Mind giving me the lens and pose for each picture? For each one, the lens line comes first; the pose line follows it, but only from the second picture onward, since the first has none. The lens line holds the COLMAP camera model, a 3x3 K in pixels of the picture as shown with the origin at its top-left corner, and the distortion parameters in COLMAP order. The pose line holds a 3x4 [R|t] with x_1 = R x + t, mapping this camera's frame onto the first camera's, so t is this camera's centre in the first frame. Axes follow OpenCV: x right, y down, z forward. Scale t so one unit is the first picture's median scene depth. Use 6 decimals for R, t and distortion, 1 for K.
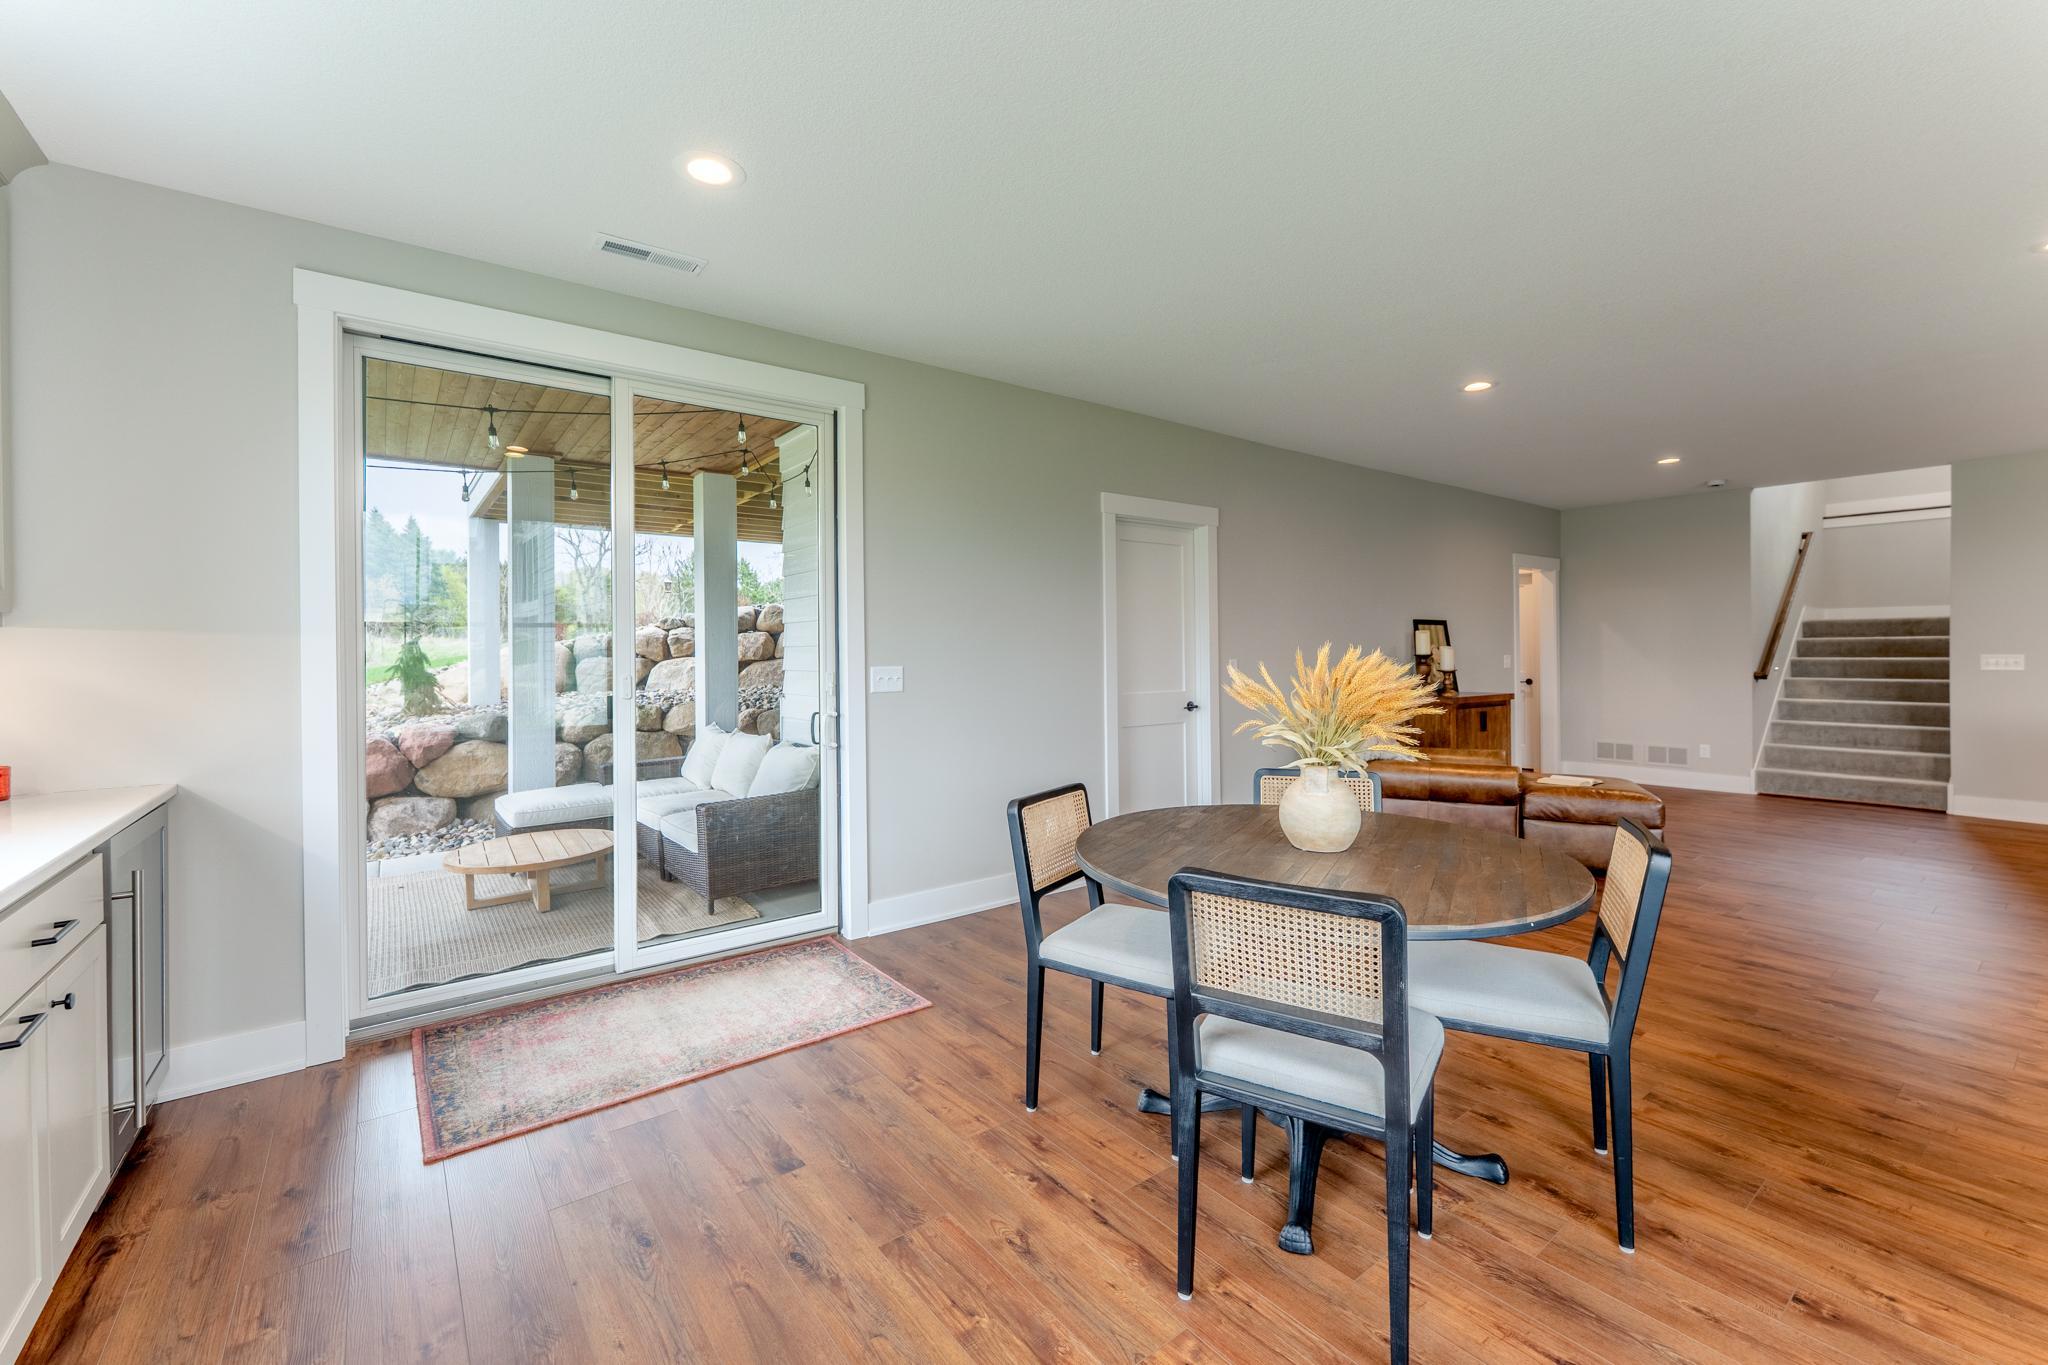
lens RADIAL K [[833.7, 0, 1020.3], [0, 833.7, 663.5], [0, 0, 1]] dist [-0.001012, -0.000065]
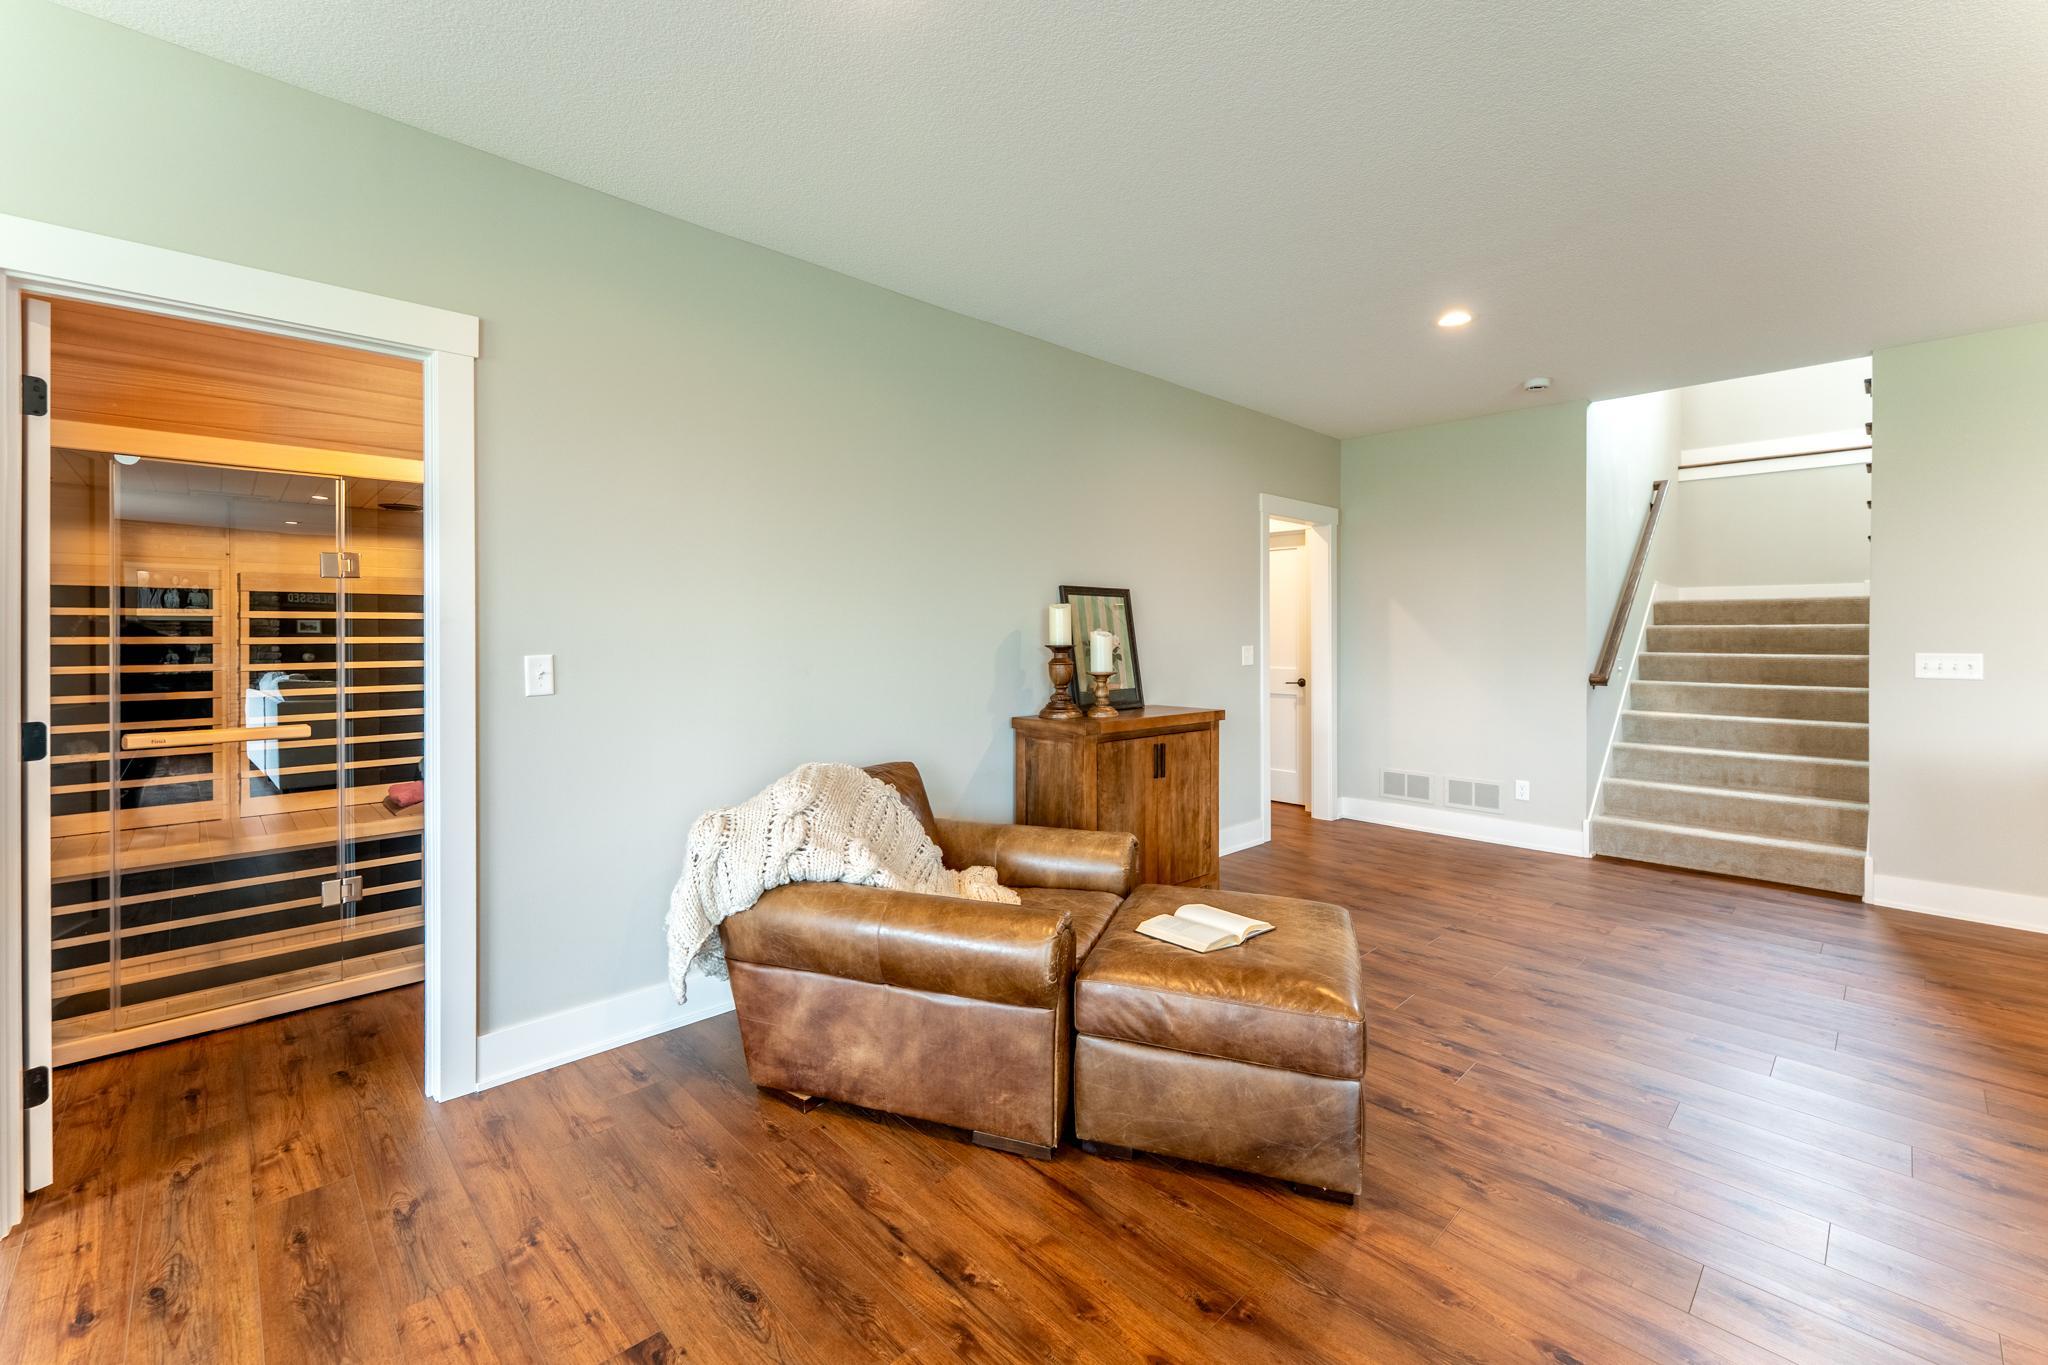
lens RADIAL K [[833.7, 0, 1017.9], [0, 833.7, 645.6], [0, 0, 1]] dist [-0.001012, -0.000065]
pose [[0.993869, 0.008360, 0.110244, 0.354714], [-0.008162, 0.999964, -0.002255, -0.007925], [-0.110258, 0.001341, 0.993902, 0.389819]]
